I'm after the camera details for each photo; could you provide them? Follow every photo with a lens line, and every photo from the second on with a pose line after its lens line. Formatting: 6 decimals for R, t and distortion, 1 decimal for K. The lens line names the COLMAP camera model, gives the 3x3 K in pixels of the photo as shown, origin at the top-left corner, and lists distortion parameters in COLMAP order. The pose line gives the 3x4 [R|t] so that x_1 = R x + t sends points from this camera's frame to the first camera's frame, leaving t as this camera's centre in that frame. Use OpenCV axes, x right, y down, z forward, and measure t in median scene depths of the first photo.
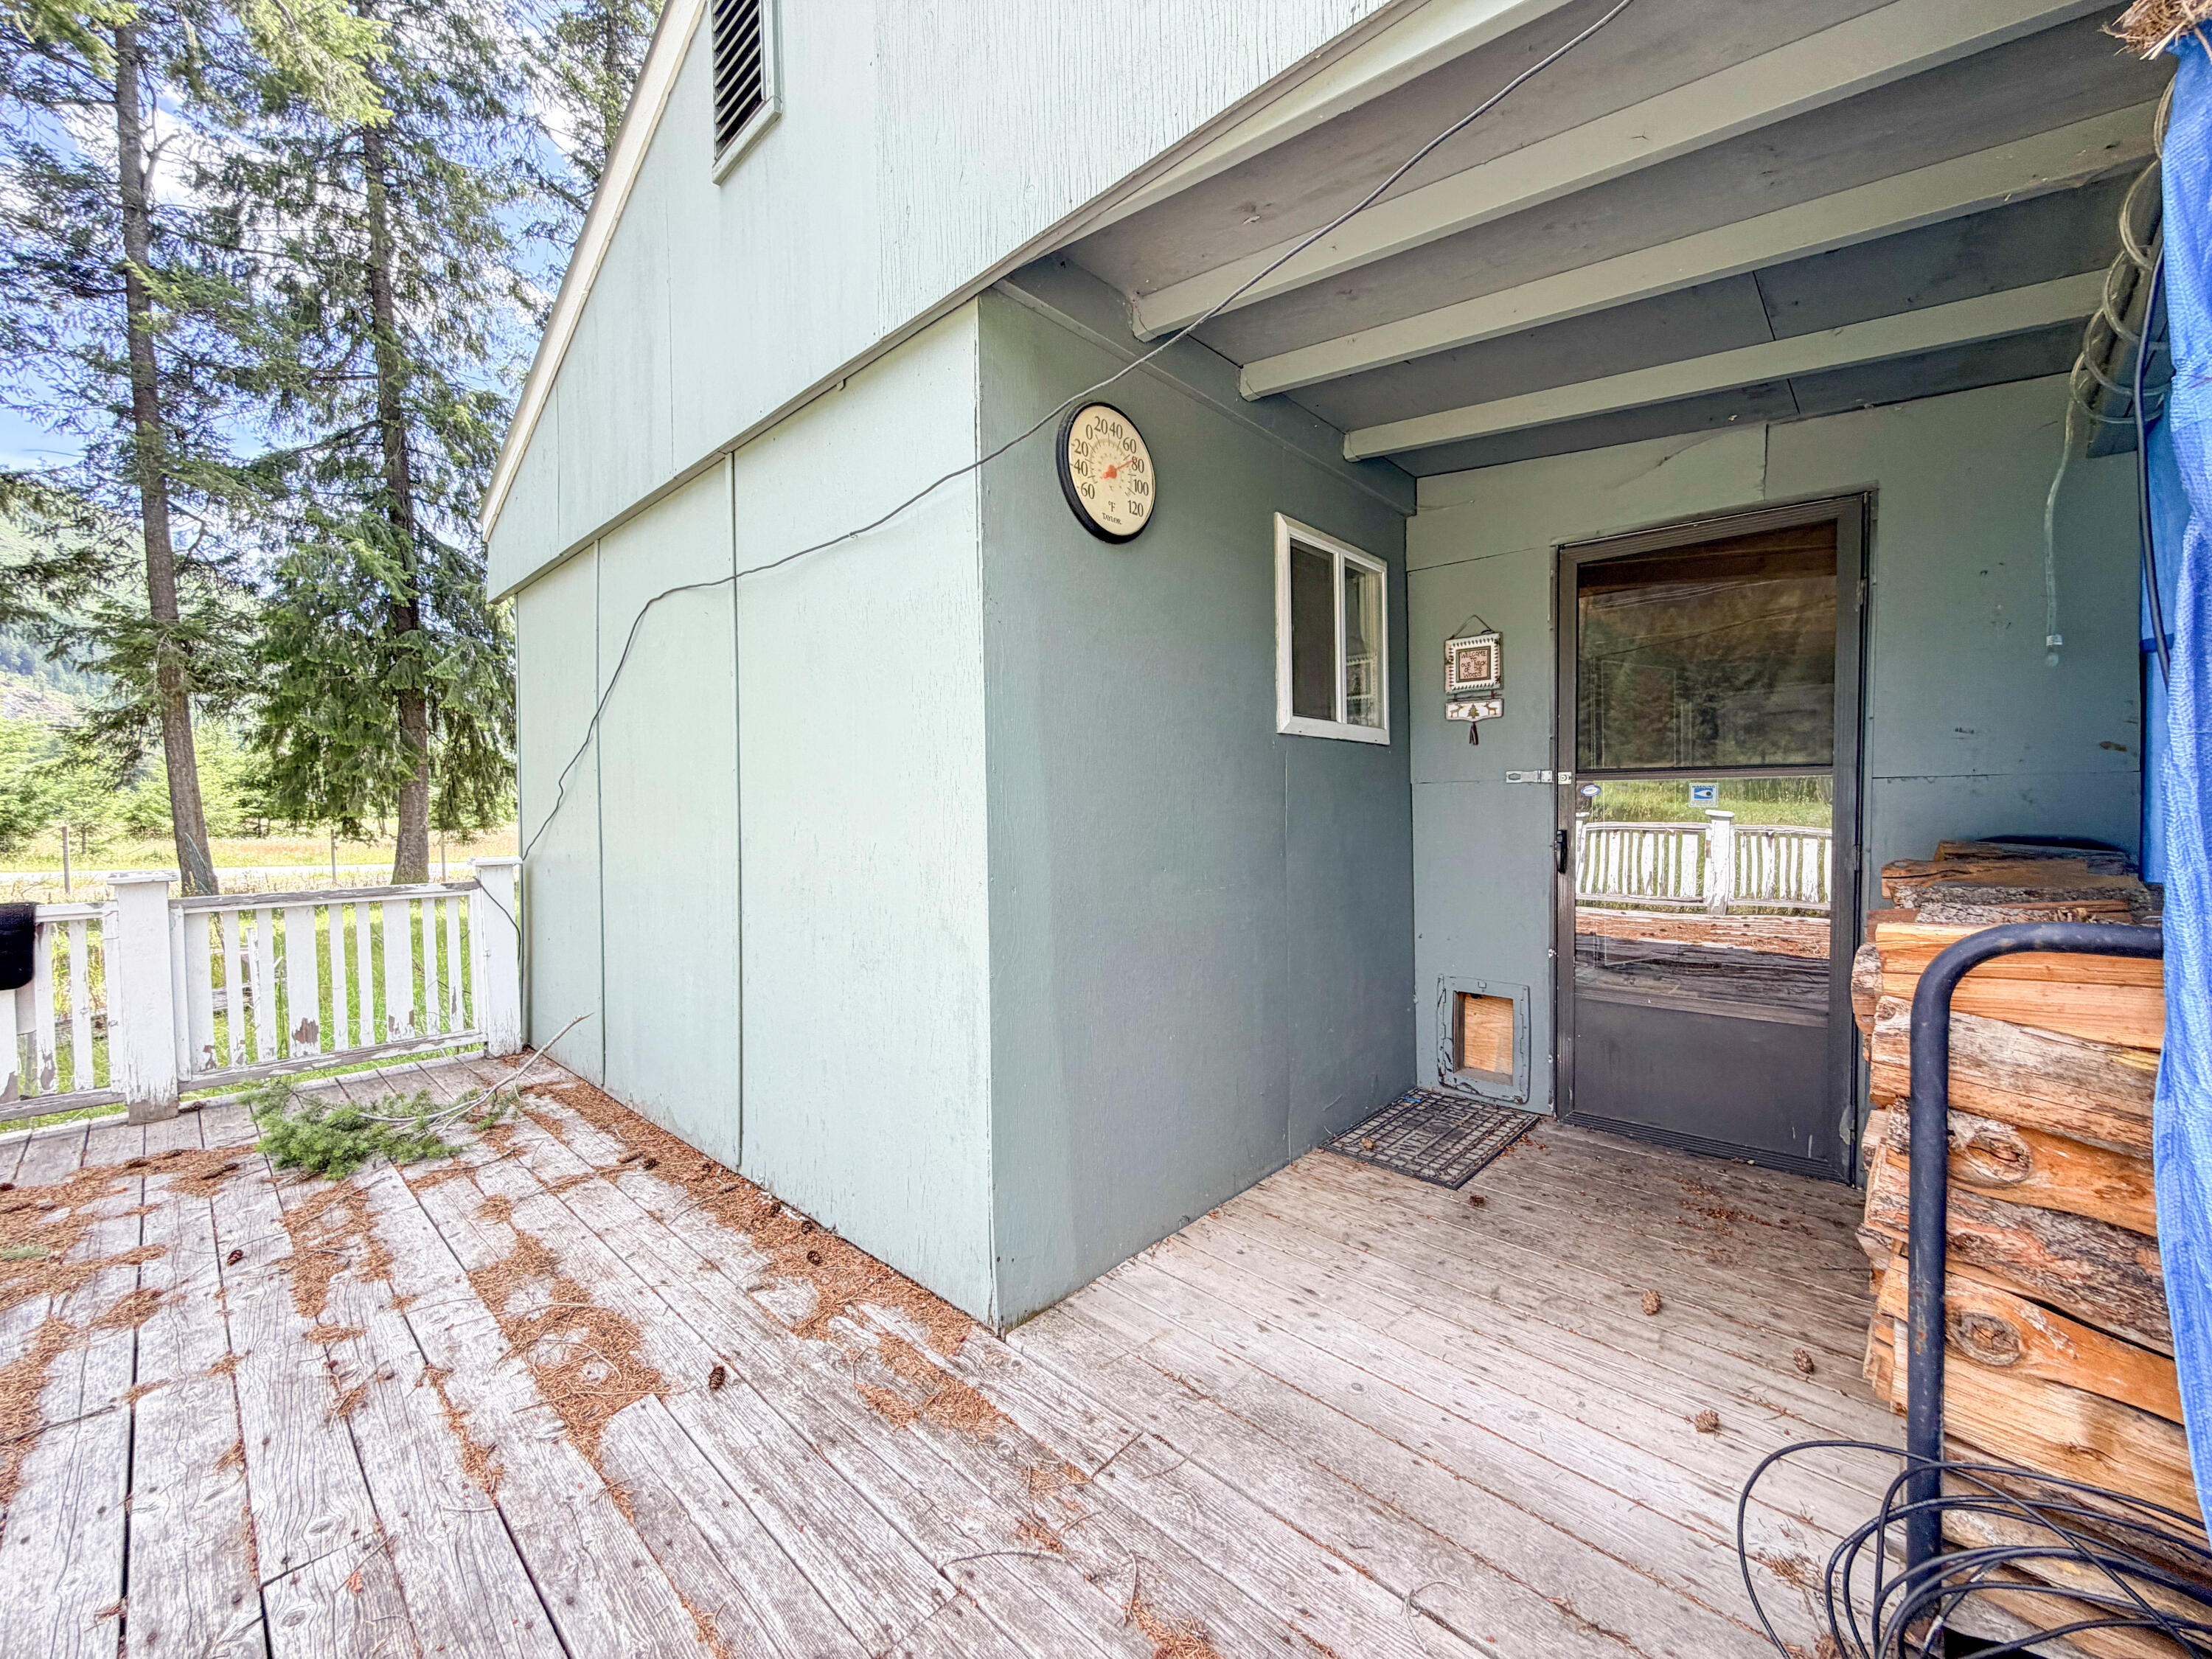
lens RADIAL K [[885.0, 0, 1099.6], [0, 885.0, 823.1], [0, 0, 1]] dist [-0.000458, 0.000075]
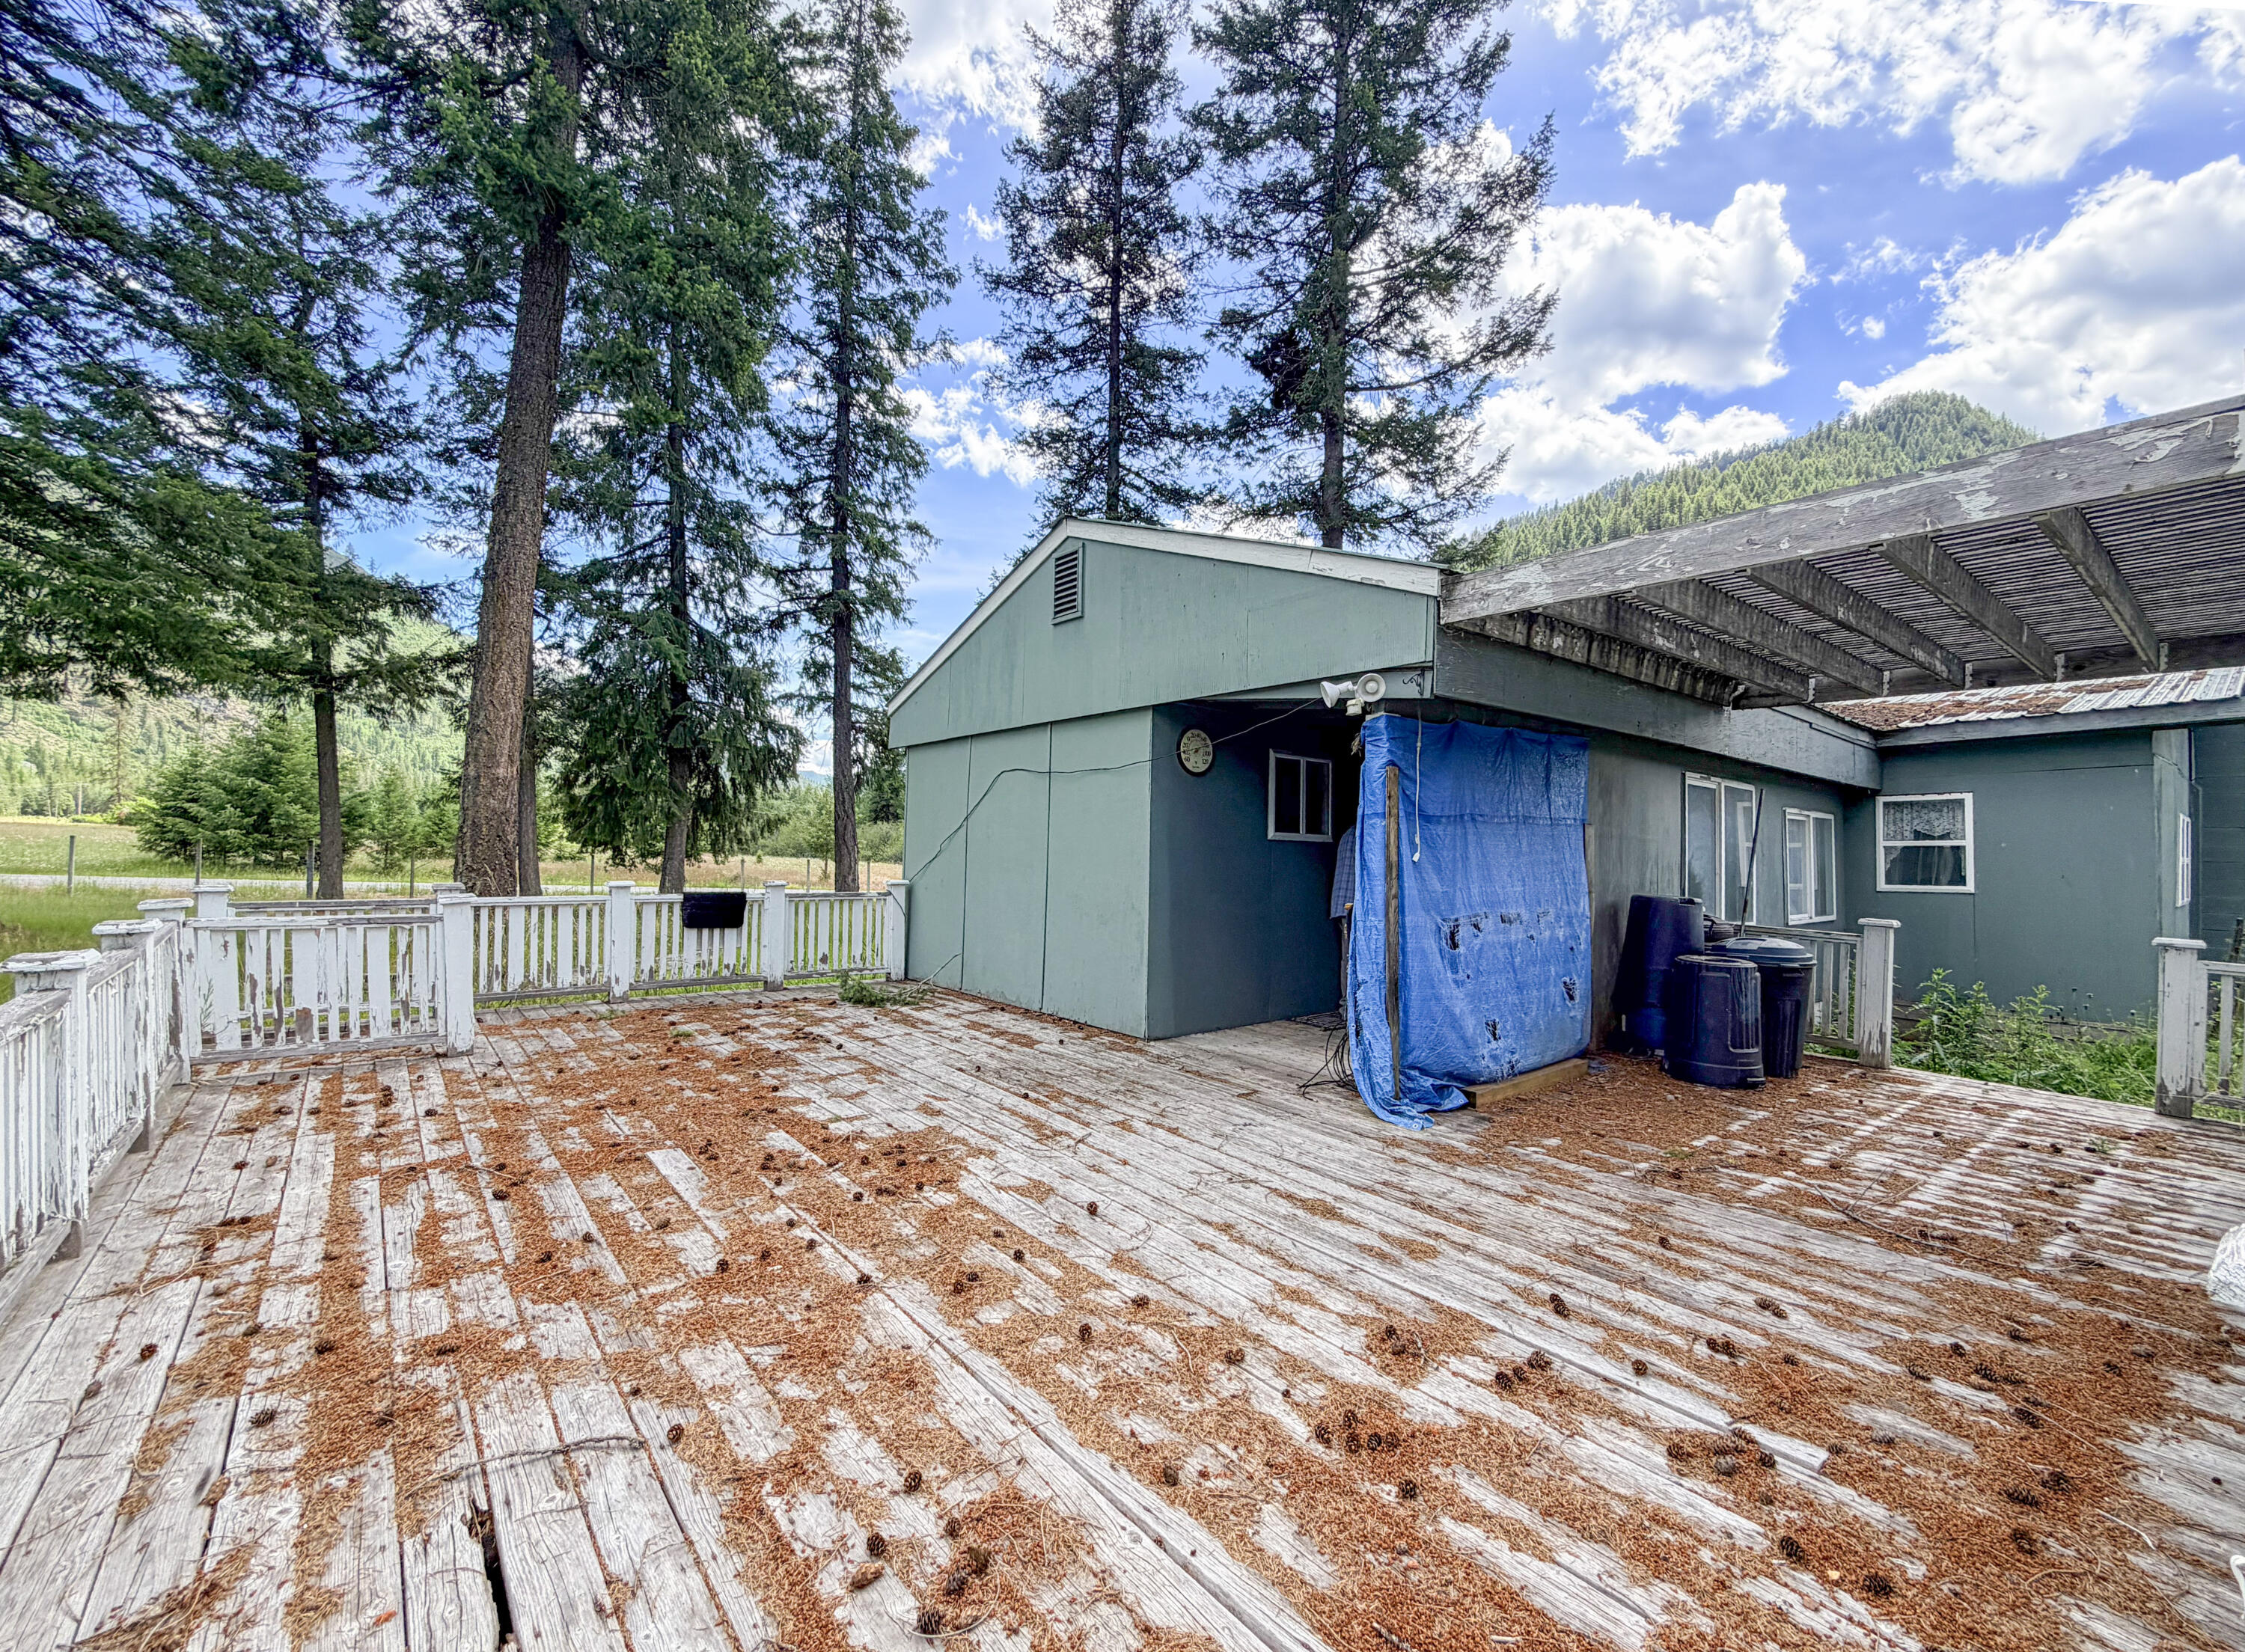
lens RADIAL K [[939.5, 0, 1113.8], [0, 939.5, 838.8], [0, 0, 1]] dist [0.003428, -0.000018]
pose [[0.989984, 0.031003, -0.137735, 0.021928], [-0.035635, 0.998875, -0.031294, -0.001278], [0.136610, 0.035888, 0.989975, -0.250849]]
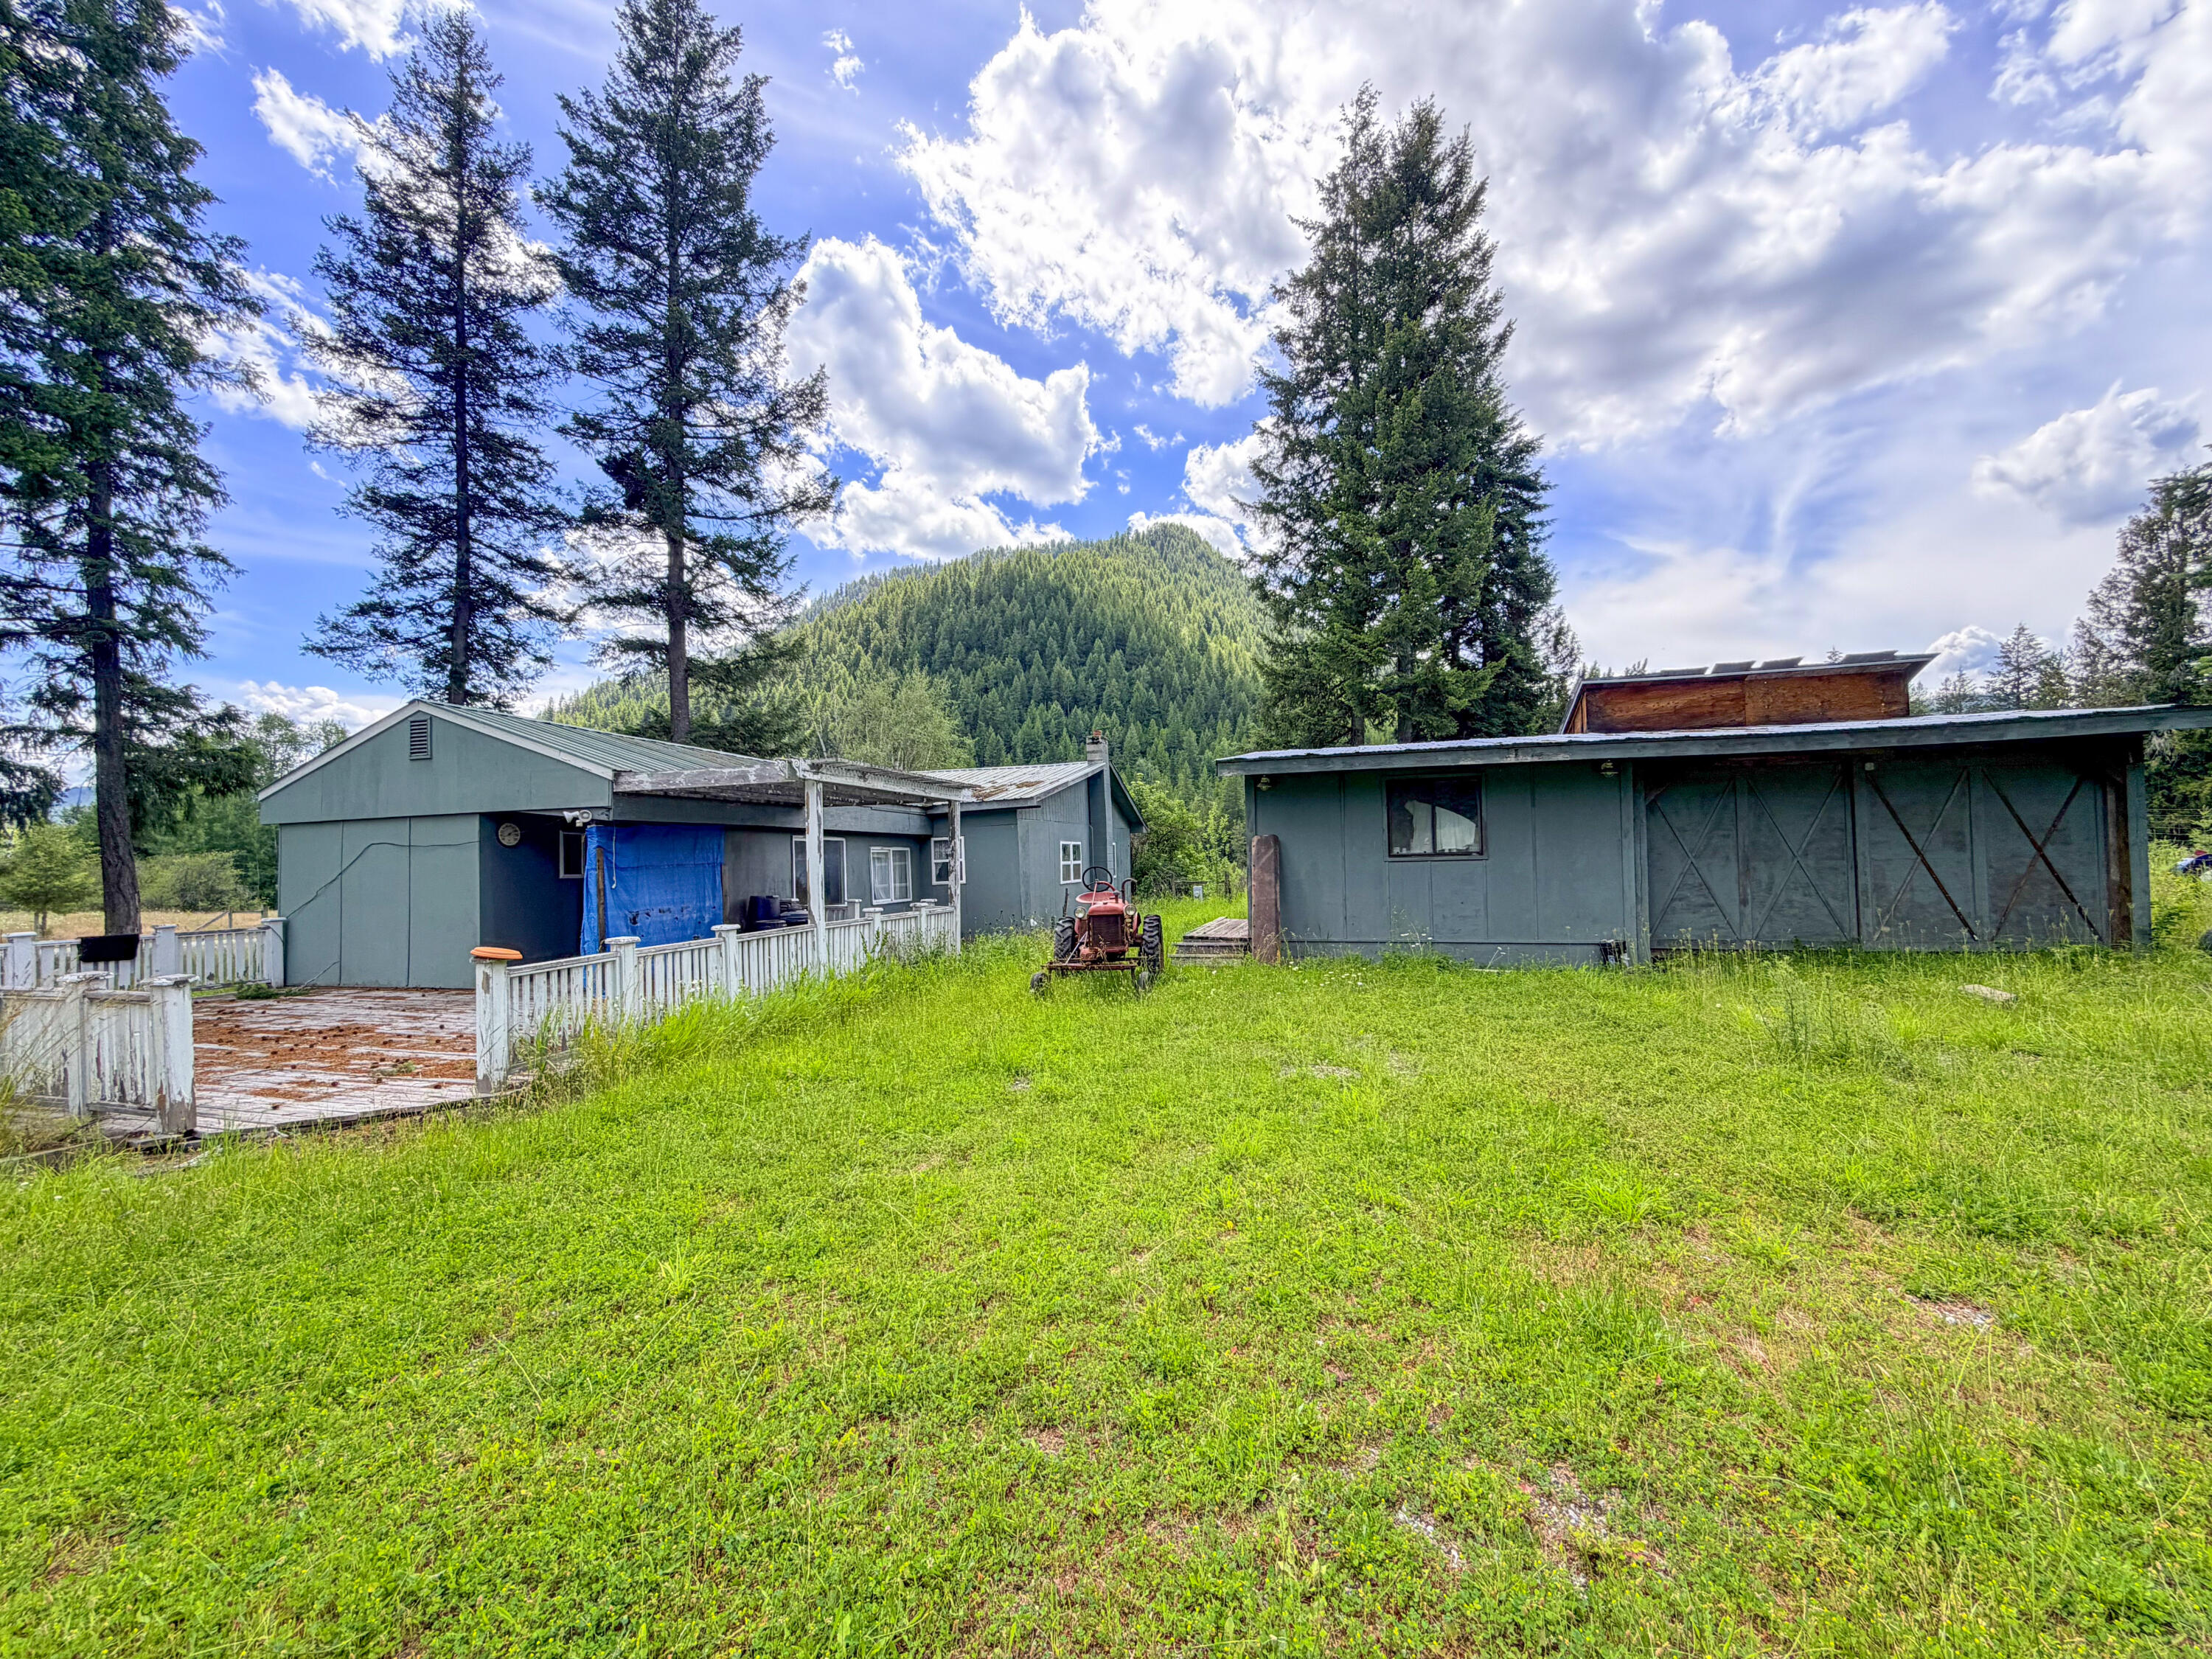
lens RADIAL K [[885.0, 0, 1105.7], [0, 885.0, 832.6], [0, 0, 1]] dist [-0.000458, 0.000075]
pose [[0.889816, 0.003381, 0.456307, 0.097005], [0.025385, 0.998057, -0.056897, -0.001285], [-0.455613, 0.062212, 0.888002, -0.669413]]
